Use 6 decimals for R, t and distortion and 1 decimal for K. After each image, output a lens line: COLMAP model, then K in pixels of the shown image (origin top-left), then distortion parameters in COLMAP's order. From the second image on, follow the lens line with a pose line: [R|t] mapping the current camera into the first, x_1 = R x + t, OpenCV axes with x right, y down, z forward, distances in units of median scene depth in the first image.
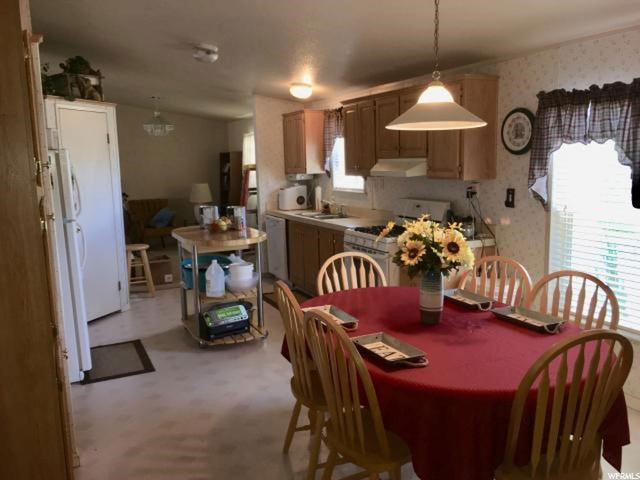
lens RADIAL K [[539.5, 0, 320.0], [0, 539.5, 240.0], [0, 0, 1]] dist [0.074770, -0.113160]
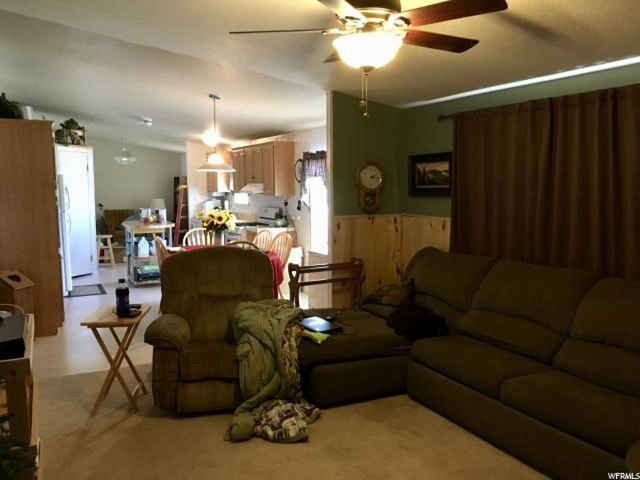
lens RADIAL K [[539.5, 0, 320.0], [0, 539.5, 240.0], [0, 0, 1]] dist [0.074770, -0.113160]
pose [[0.999579, 0.018727, 0.022173, 0.317125], [-0.017705, 0.998810, -0.045447, 0.106913], [-0.022998, 0.045035, 0.998721, -0.736348]]
